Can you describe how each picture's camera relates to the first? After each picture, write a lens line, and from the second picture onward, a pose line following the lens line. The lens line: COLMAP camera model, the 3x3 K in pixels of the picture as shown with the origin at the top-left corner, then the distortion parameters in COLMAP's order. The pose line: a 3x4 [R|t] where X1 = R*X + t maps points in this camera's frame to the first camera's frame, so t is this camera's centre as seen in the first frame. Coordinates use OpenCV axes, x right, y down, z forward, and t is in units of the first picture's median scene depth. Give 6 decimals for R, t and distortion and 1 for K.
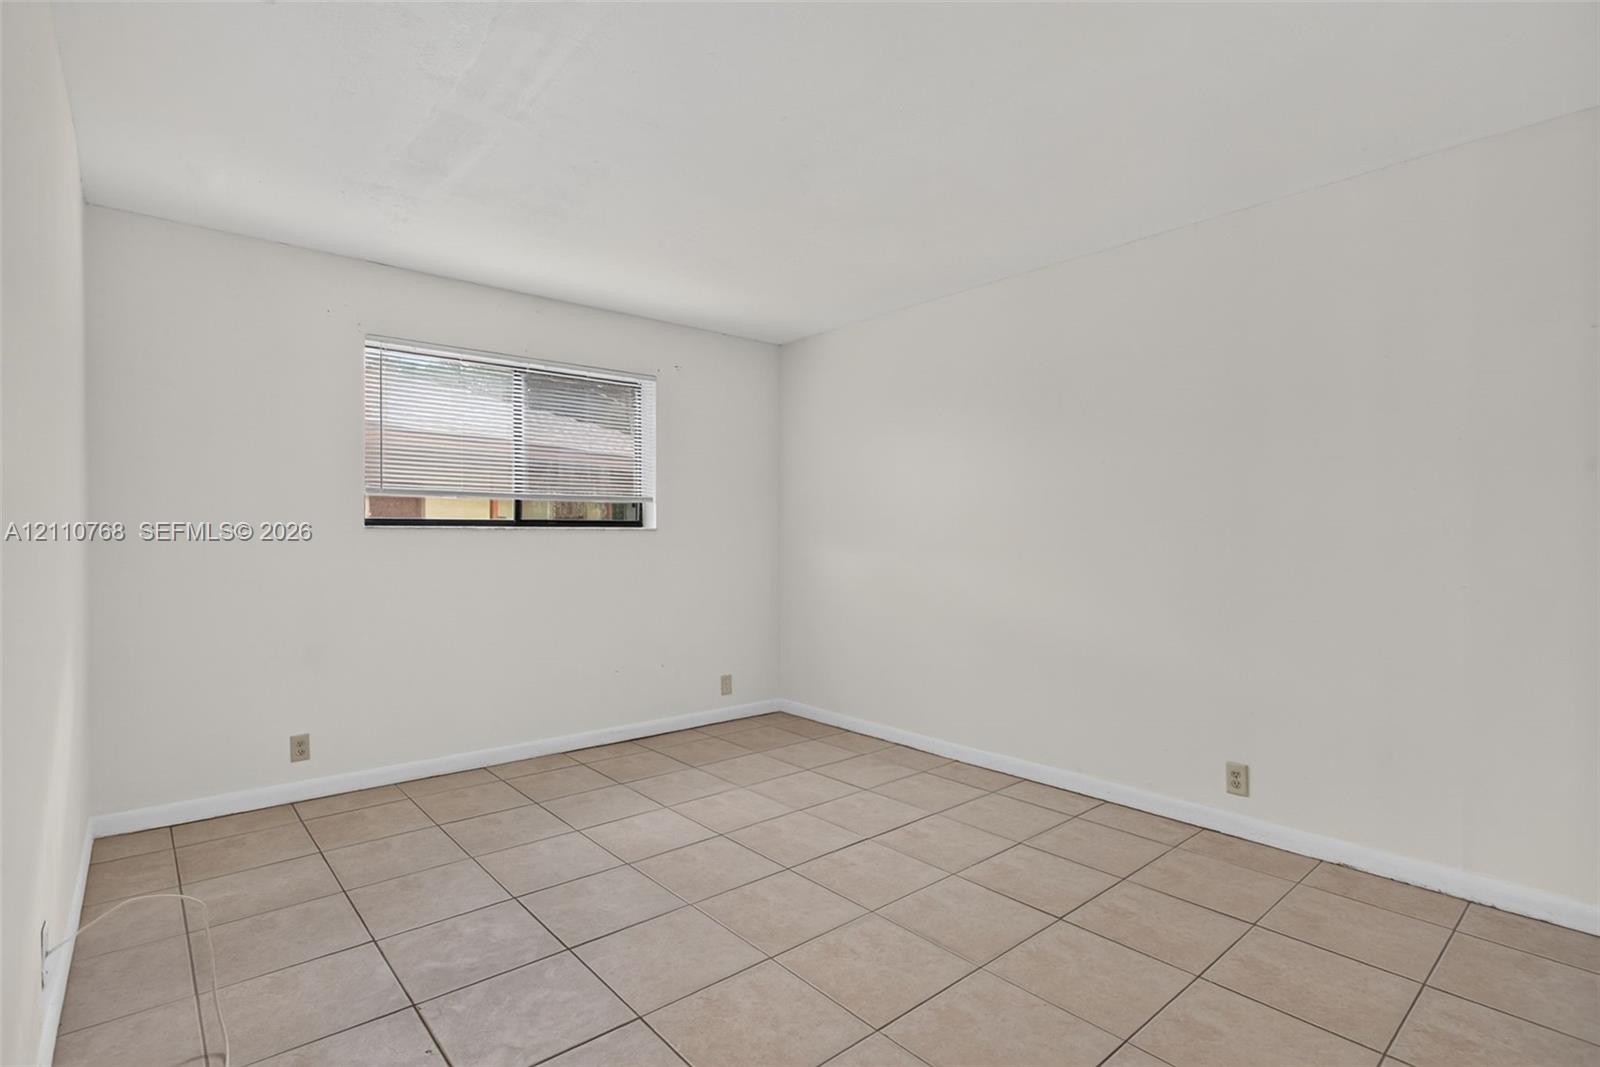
lens RADIAL K [[744.1, 0, 800.0], [0, 744.1, 533.5], [0, 0, 1]] dist [-0.015268, 0.000360]
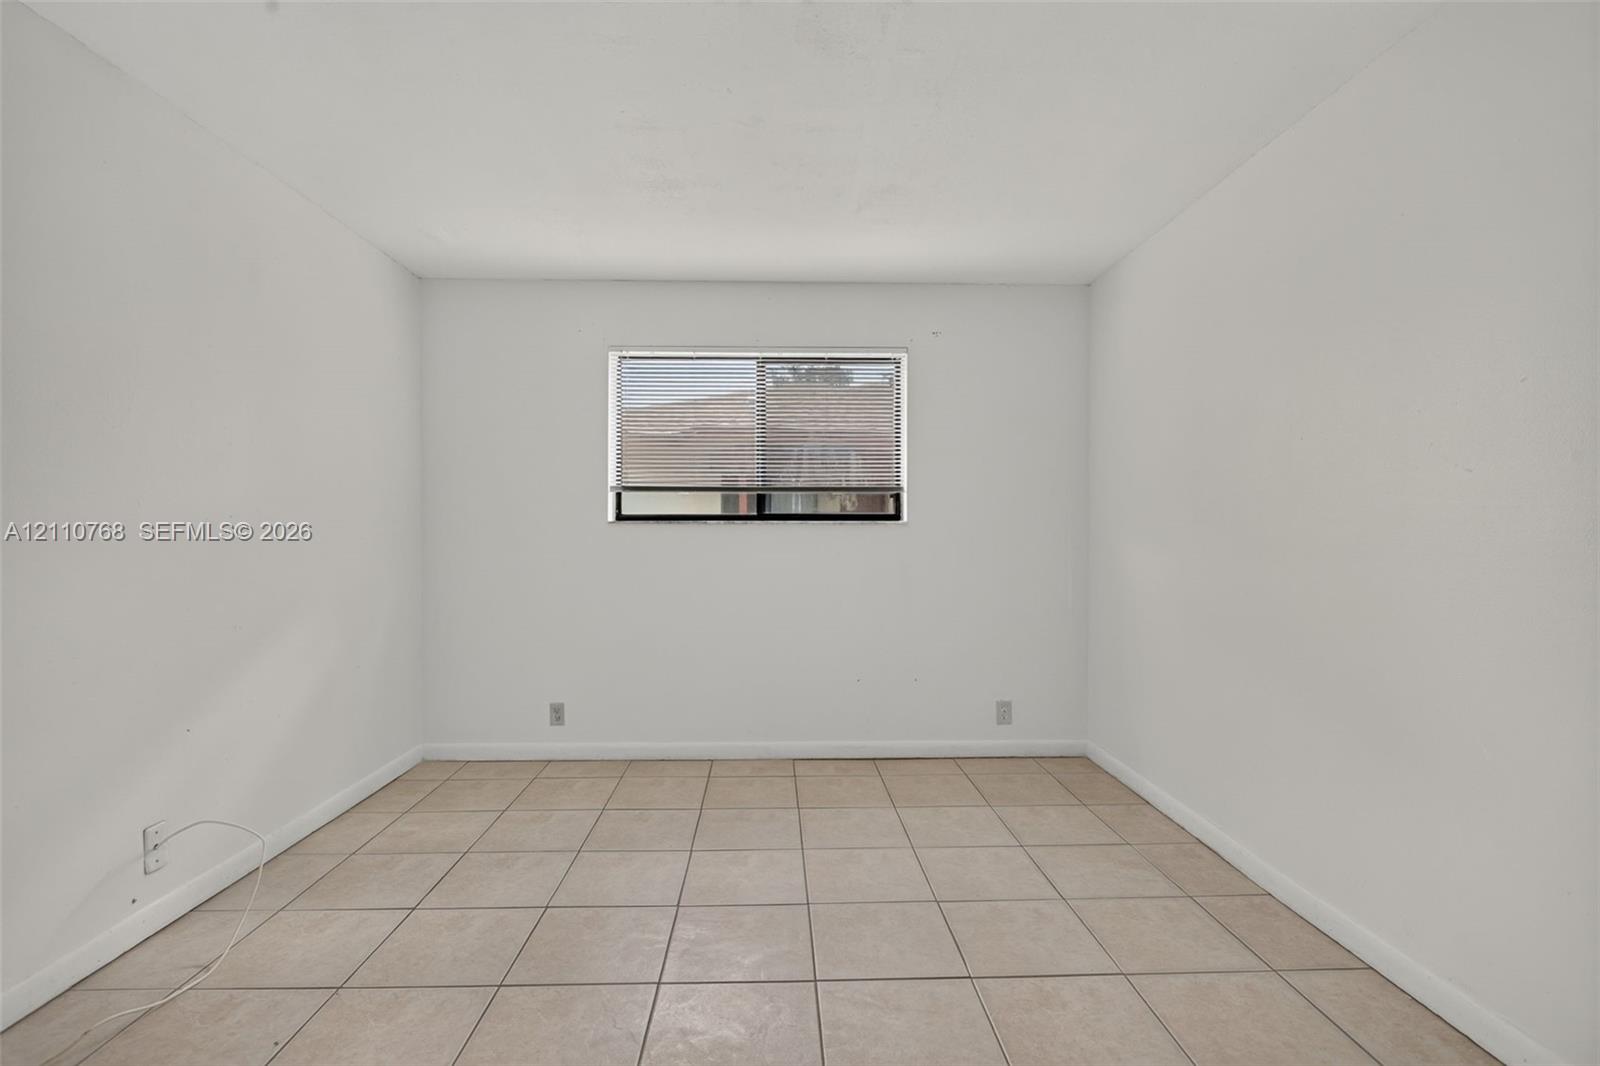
lens RADIAL K [[735.2, 0, 800.0], [0, 735.2, 533.0], [0, 0, 1]] dist [-0.012656, 0.000507]
pose [[0.784491, -0.000060, -0.620140, 0.280956], [0.001797, 0.999996, 0.002176, 0.004736], [0.620137, -0.002822, 0.784488, 0.284351]]
